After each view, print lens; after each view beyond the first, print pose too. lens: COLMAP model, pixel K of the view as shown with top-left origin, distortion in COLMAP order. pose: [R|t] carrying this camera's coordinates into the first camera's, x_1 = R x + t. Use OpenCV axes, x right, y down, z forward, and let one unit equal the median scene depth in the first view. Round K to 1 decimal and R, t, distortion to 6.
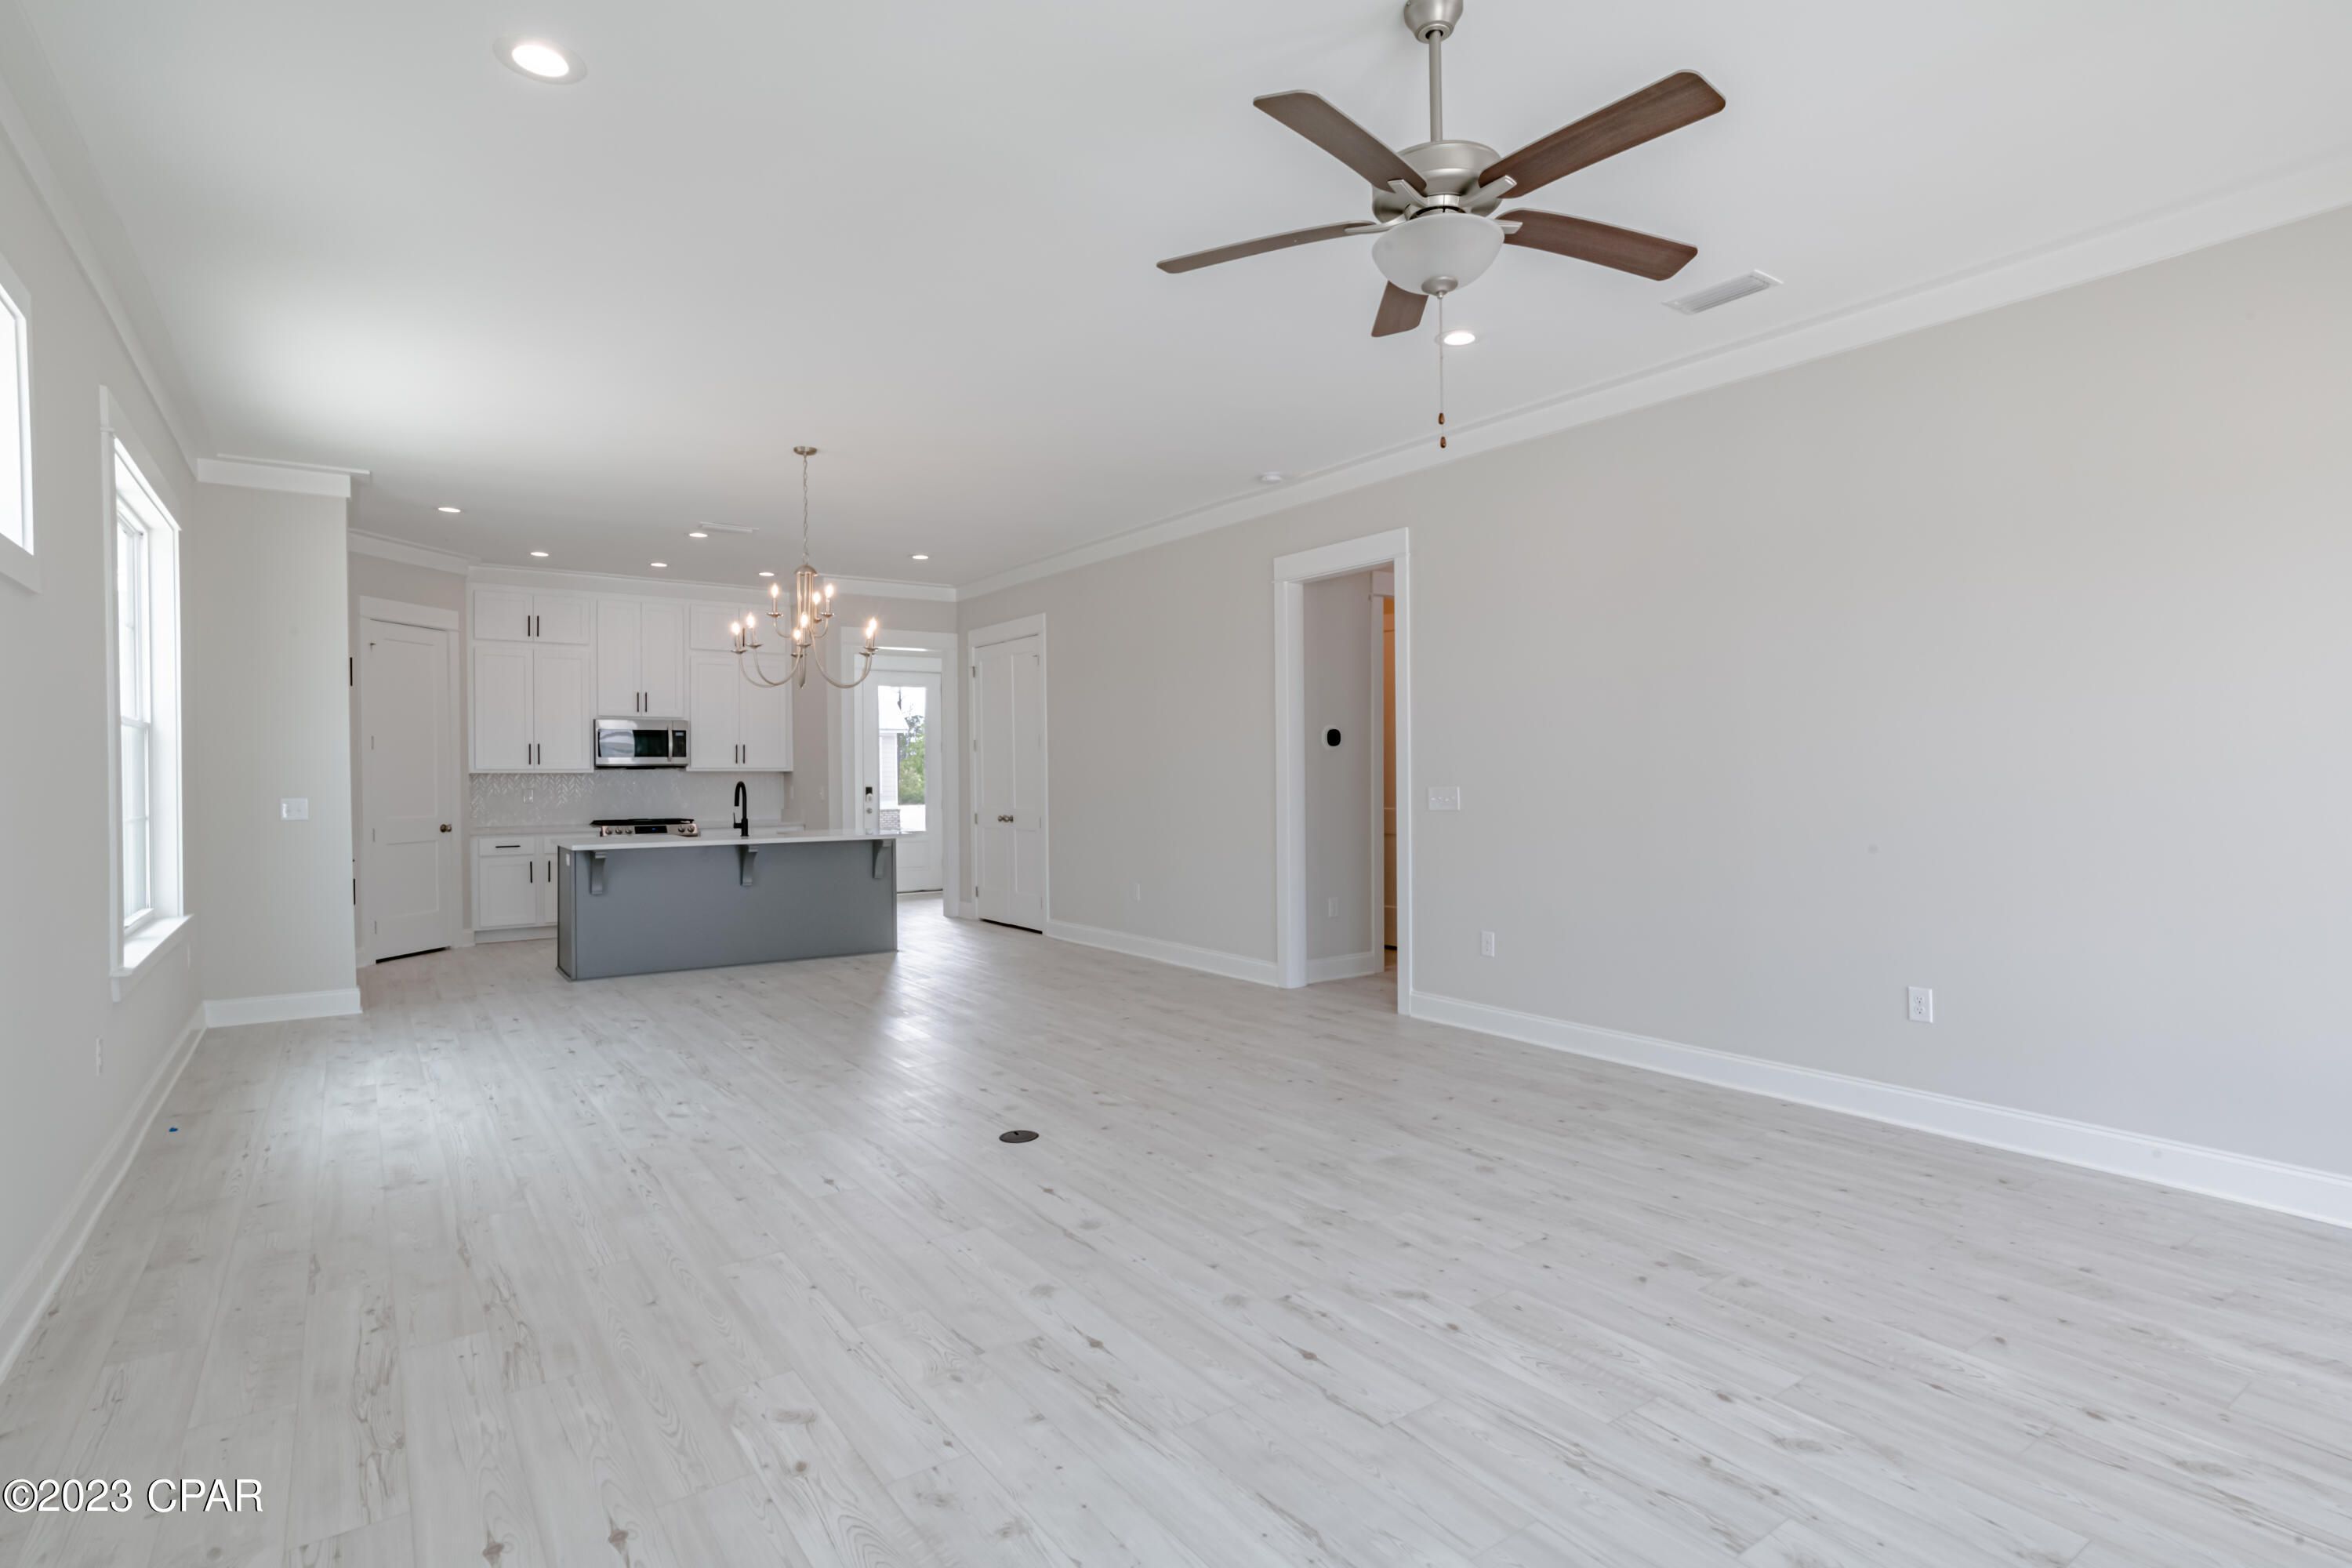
lens RADIAL K [[1182.7, 0, 1188.1], [0, 1182.7, 777.9], [0, 0, 1]] dist [-0.027758, 0.022799]
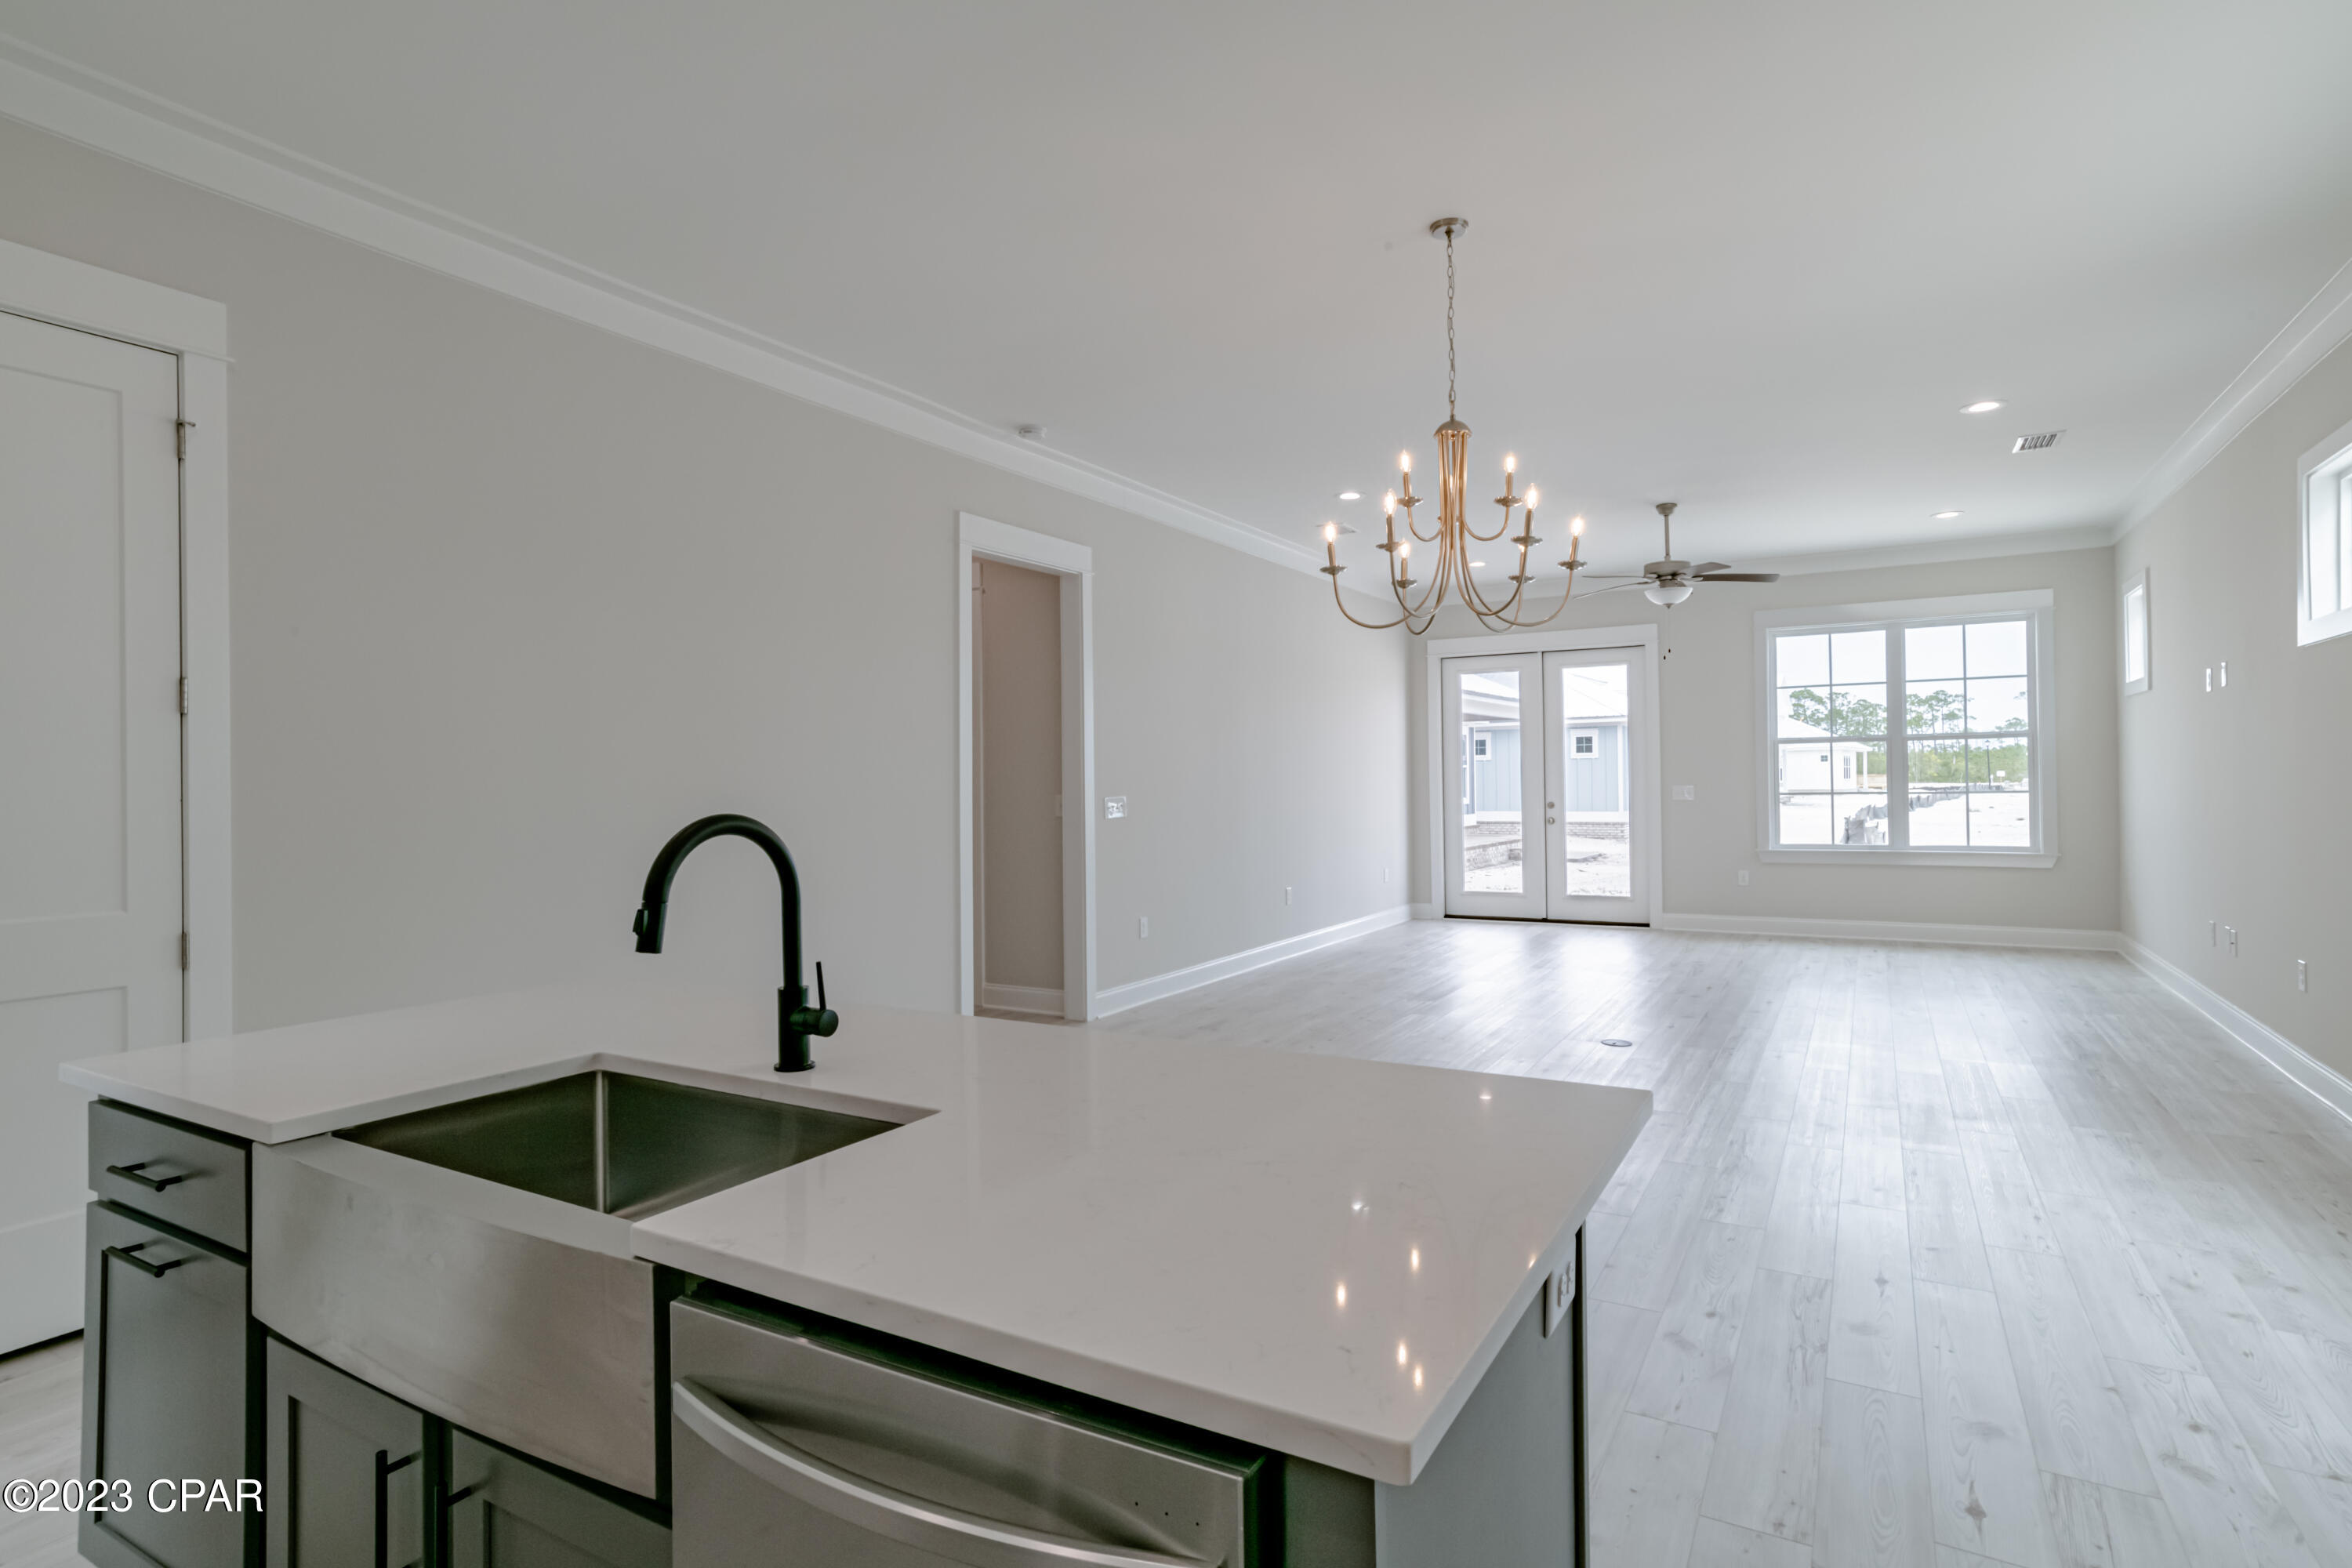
lens RADIAL K [[1182.7, 0, 1185.3], [0, 1182.7, 779.2], [0, 0, 1]] dist [-0.027758, 0.022799]
pose [[-0.410735, 0.014503, 0.911639, -0.539945], [0.022259, 0.999735, -0.005876, -0.000380], [-0.911483, 0.017879, -0.410949, 0.918093]]
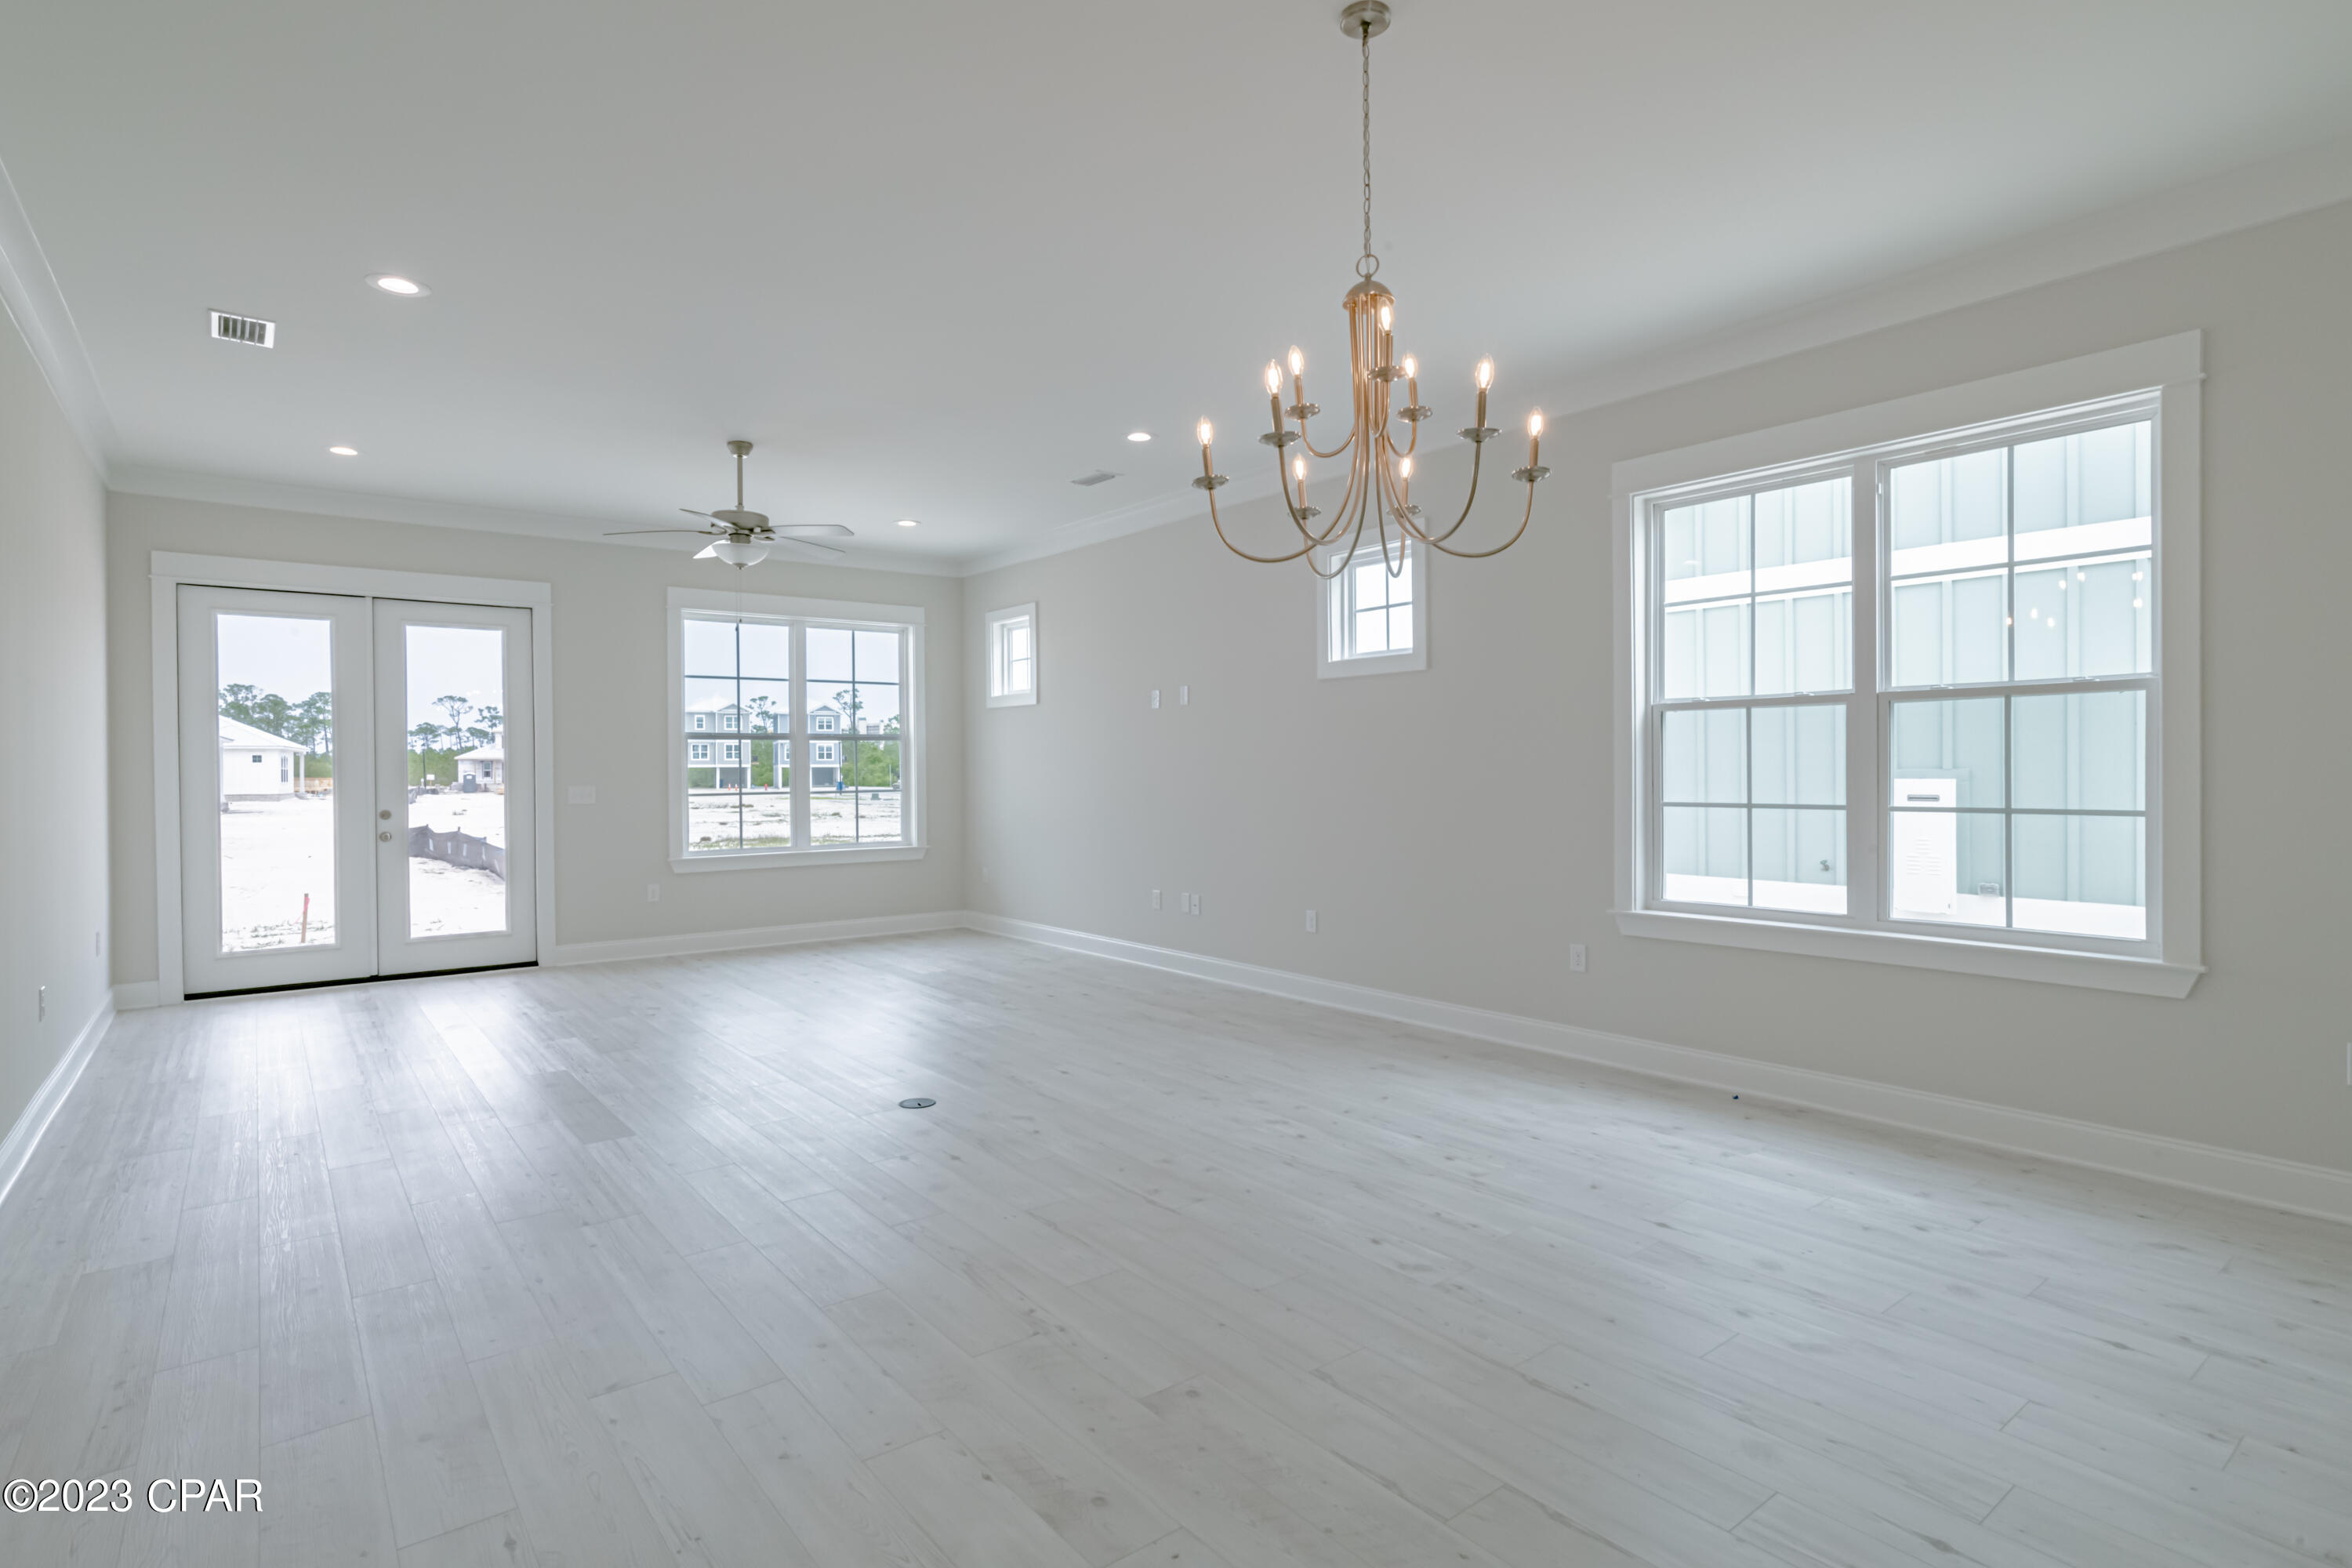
lens RADIAL K [[1182.7, 0, 1190.7], [0, 1182.7, 776.5], [0, 0, 1]] dist [-0.027758, 0.022799]
pose [[-0.998350, 0.015251, -0.055367, -0.155941], [0.014516, 0.999801, 0.013655, -0.003304], [0.055565, 0.012829, -0.998373, 0.960708]]
